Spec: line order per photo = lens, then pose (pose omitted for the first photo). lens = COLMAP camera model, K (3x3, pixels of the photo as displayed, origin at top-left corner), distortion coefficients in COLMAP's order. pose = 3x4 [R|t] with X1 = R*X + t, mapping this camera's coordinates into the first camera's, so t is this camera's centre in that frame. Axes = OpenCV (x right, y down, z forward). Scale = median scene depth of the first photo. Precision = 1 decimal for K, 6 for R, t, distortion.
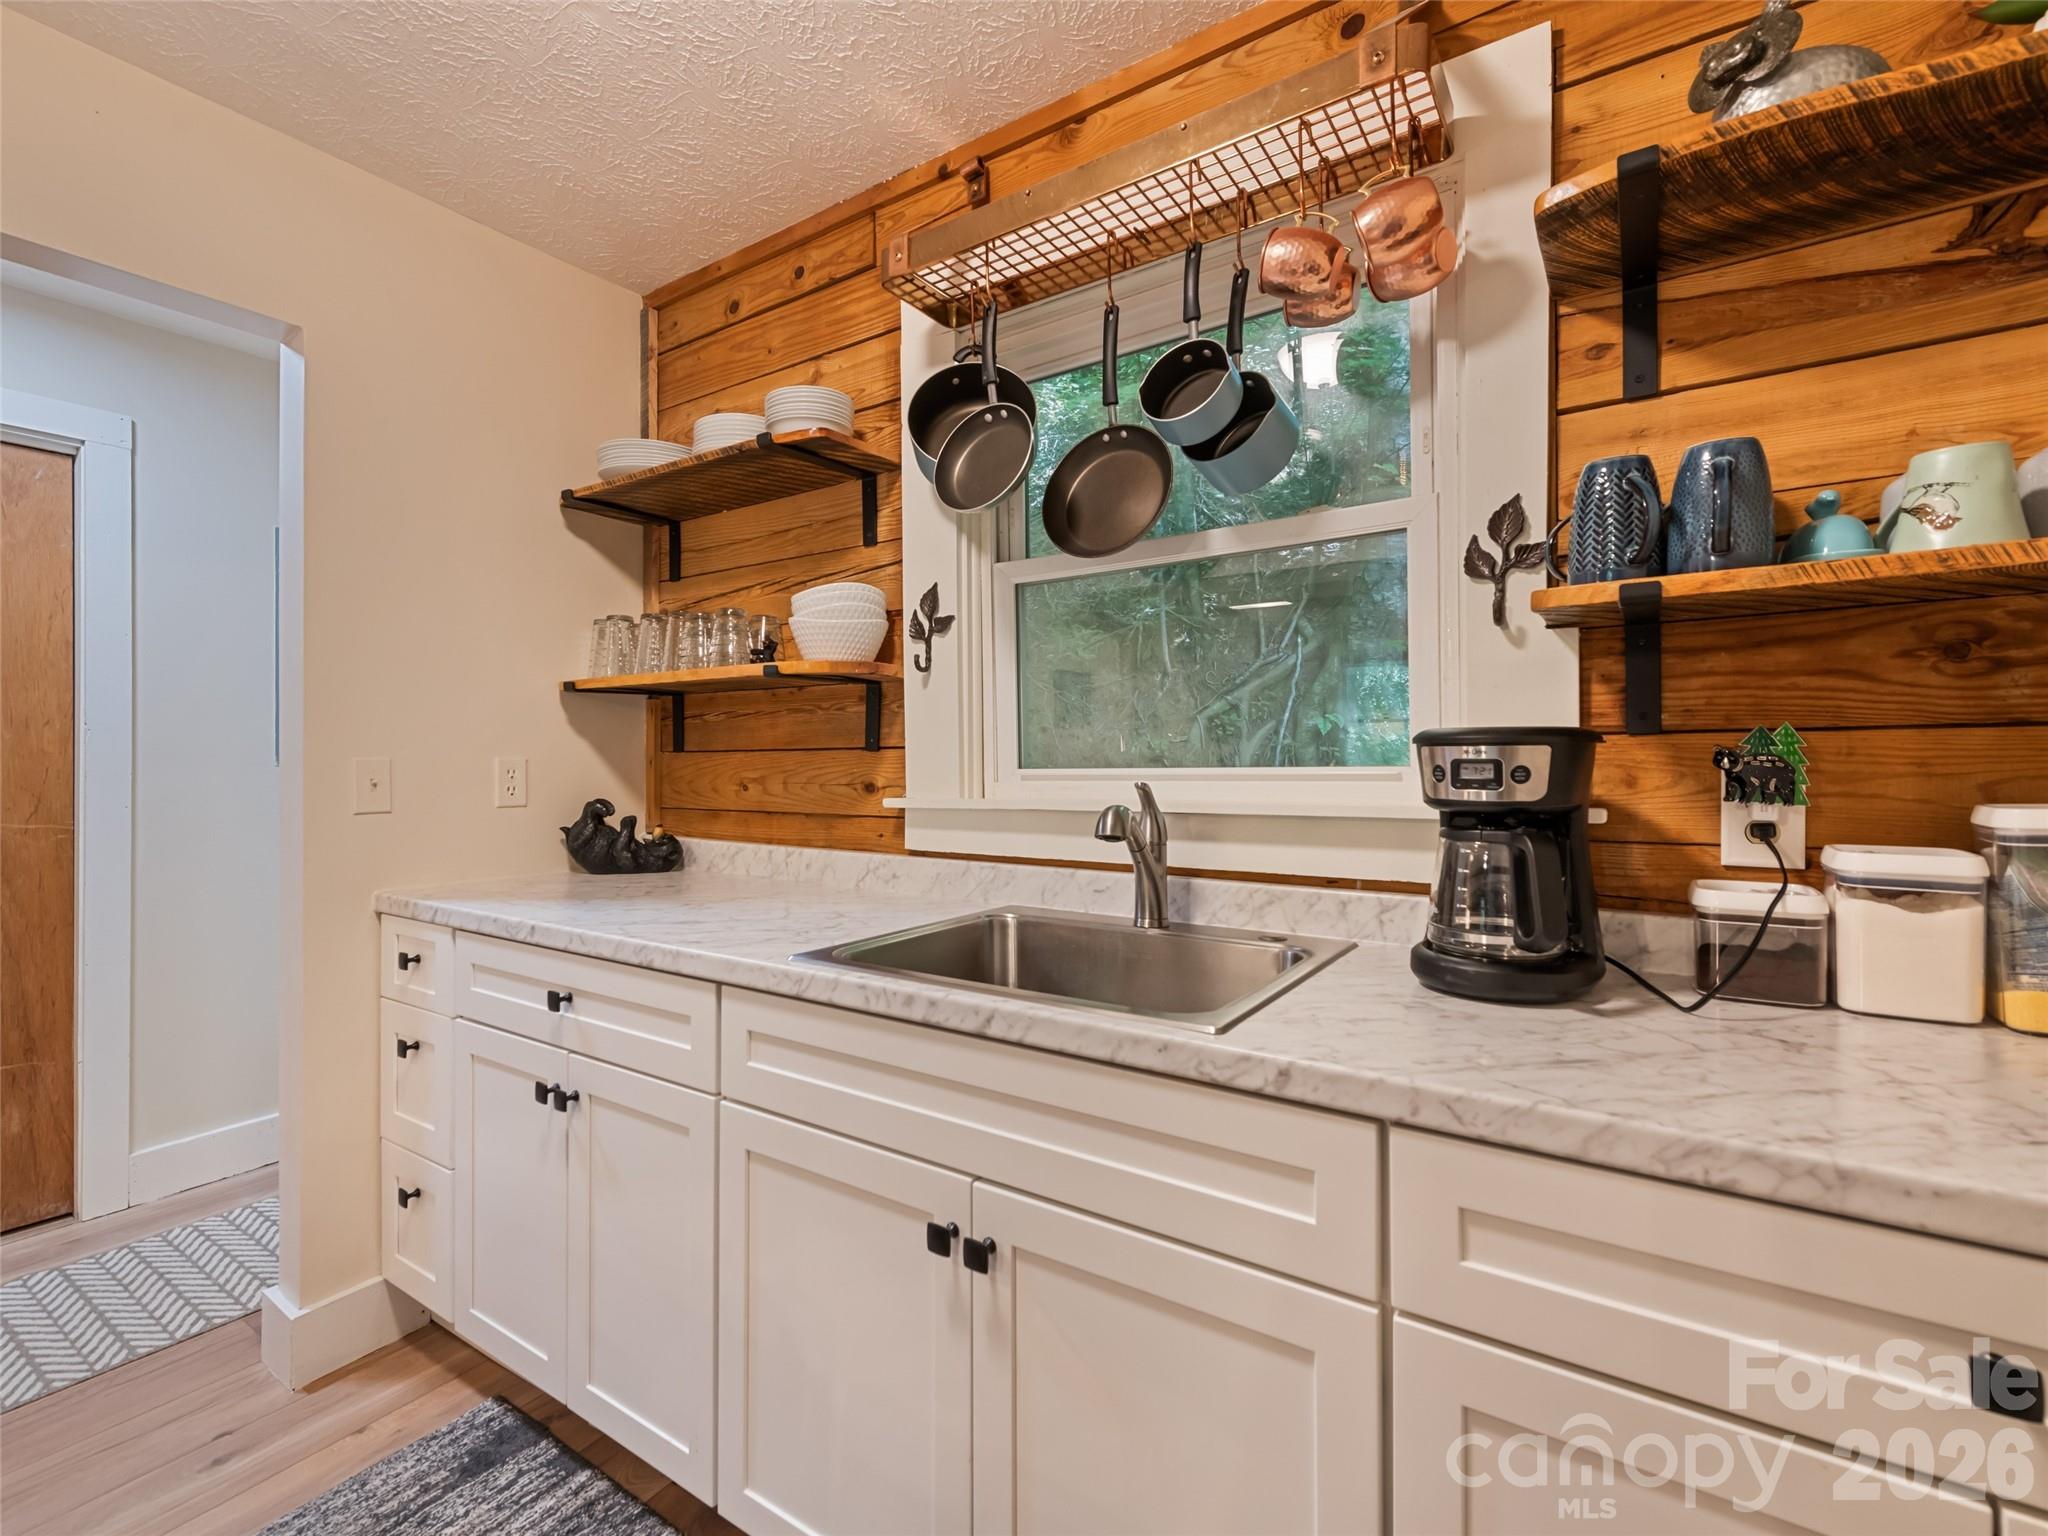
lens RADIAL K [[916.6, 0, 1028.0], [0, 916.6, 751.9], [0, 0, 1]] dist [0.010907, -0.001692]
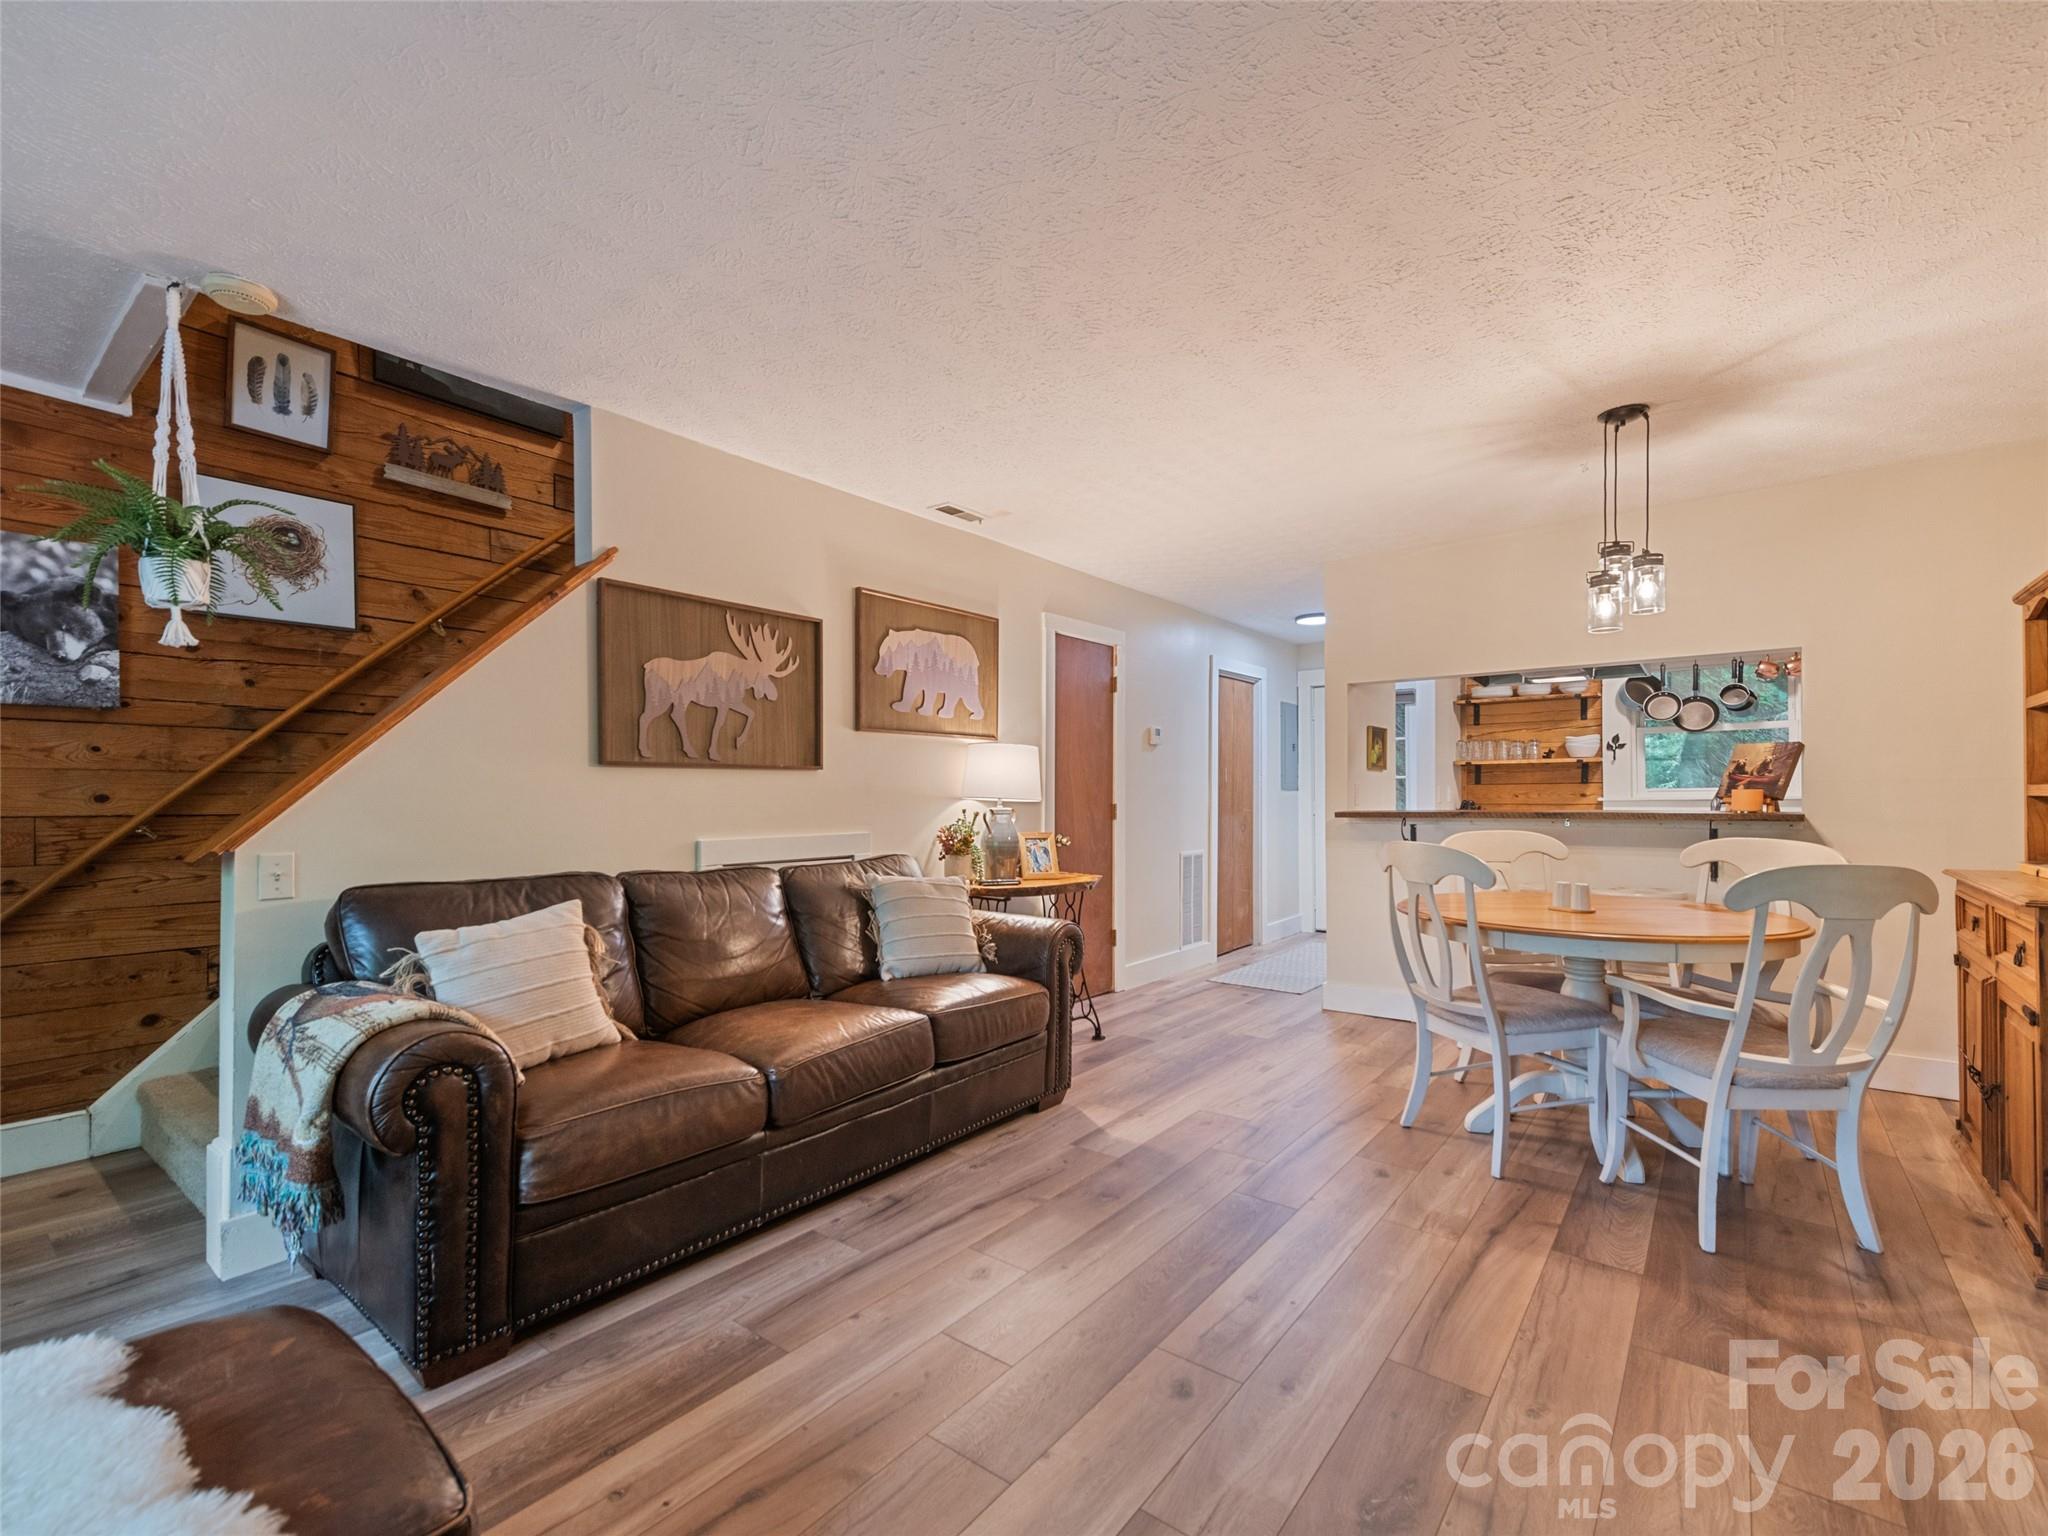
lens RADIAL K [[916.6, 0, 1015.8], [0, 916.6, 803.3], [0, 0, 1]] dist [0.010907, -0.001692]
pose [[0.997051, -0.001912, -0.076724, -1.915521], [0.003441, 0.999798, 0.019801, -0.002326], [0.076671, -0.020007, 0.996856, -2.381896]]
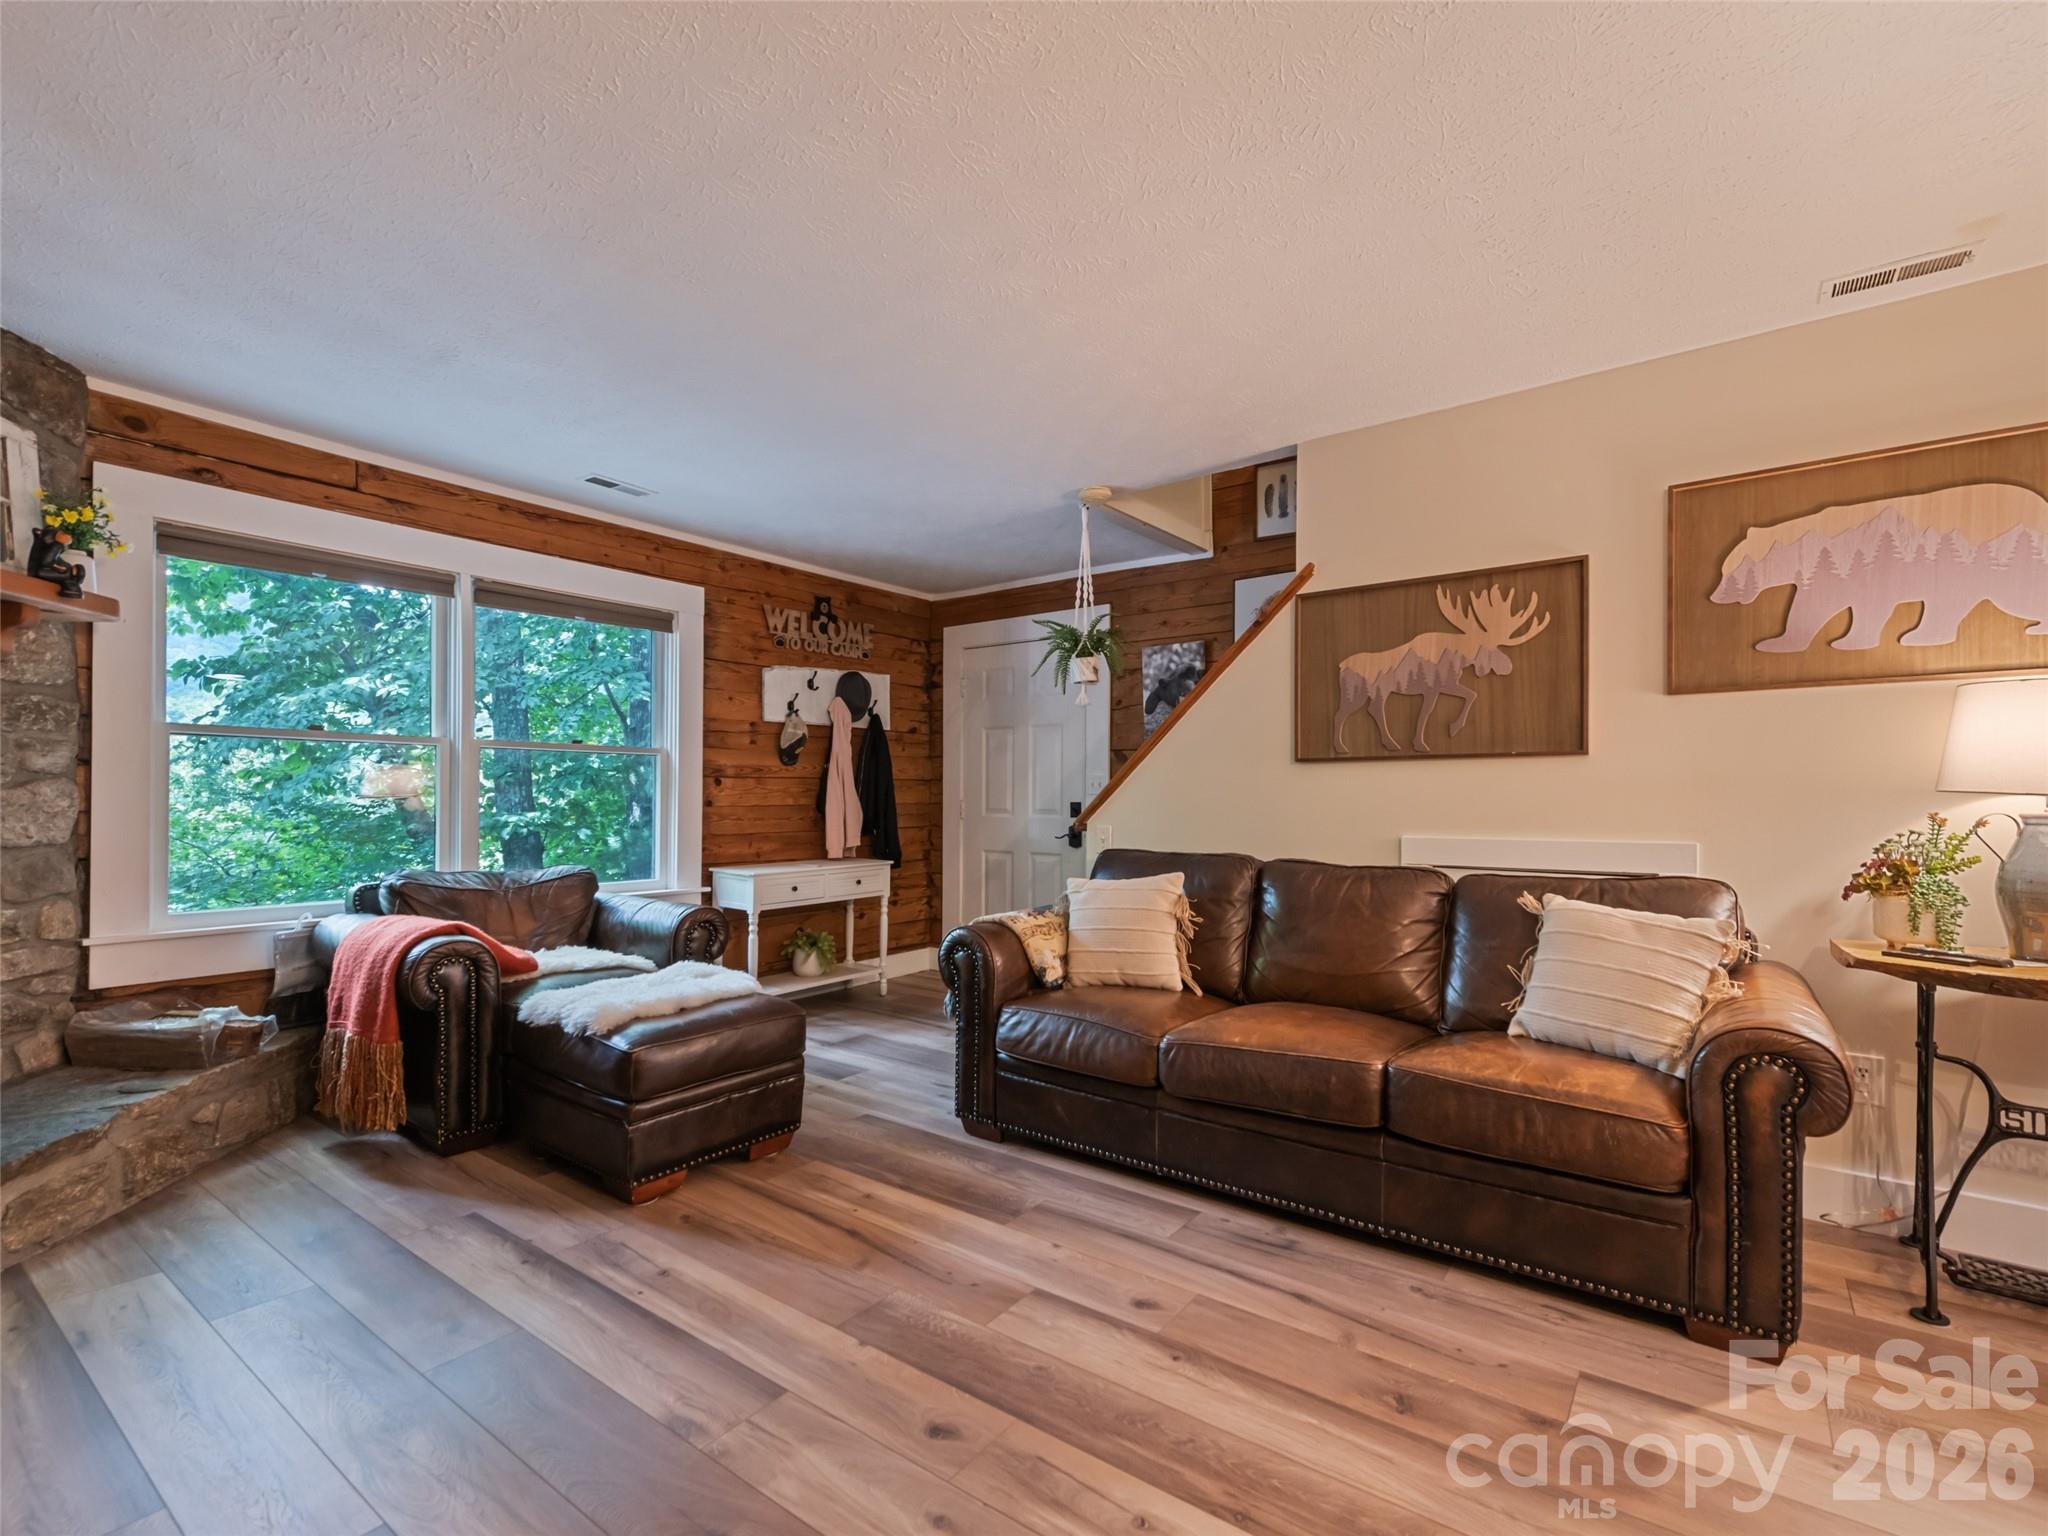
lens RADIAL K [[942.7, 0, 1025.5], [0, 942.7, 802.0], [0, 0, 1]] dist [0.004738, -0.000076]
pose [[-0.053234, 0.002469, -0.998579, -0.976457], [0.009173, 0.999956, 0.001984, 0.026394], [0.998540, -0.009054, -0.053254, -1.348020]]
